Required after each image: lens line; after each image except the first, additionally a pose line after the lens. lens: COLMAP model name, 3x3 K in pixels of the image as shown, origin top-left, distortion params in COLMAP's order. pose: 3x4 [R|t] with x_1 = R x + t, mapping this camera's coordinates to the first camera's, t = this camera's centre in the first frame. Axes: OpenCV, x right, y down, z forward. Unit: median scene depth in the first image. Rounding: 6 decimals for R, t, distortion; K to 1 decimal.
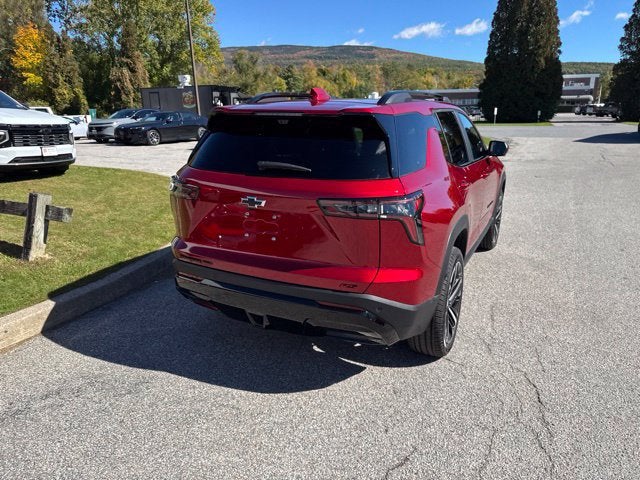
lens RADIAL K [[448.5, 0, 323.5], [0, 448.5, 242.3], [0, 0, 1]] dist [0.025971, -0.033354]
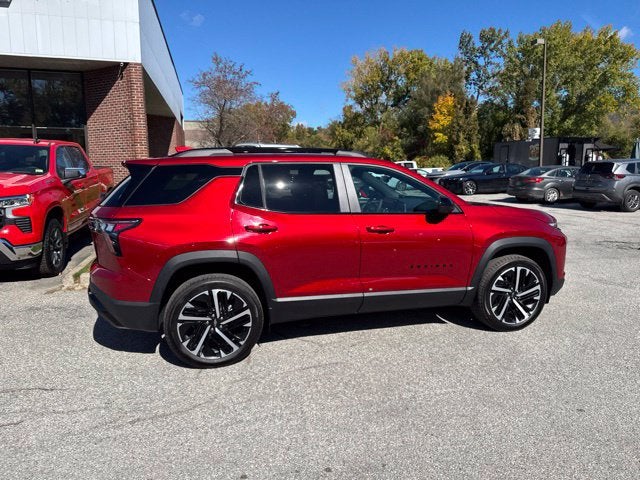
lens RADIAL K [[448.5, 0, 323.6], [0, 448.5, 233.0], [0, 0, 1]] dist [0.025971, -0.033354]
pose [[0.678085, 0.107754, -0.727042, 0.265390], [-0.201984, 0.978428, -0.043371, -0.020698], [0.706685, 0.176260, 0.685222, 0.076523]]
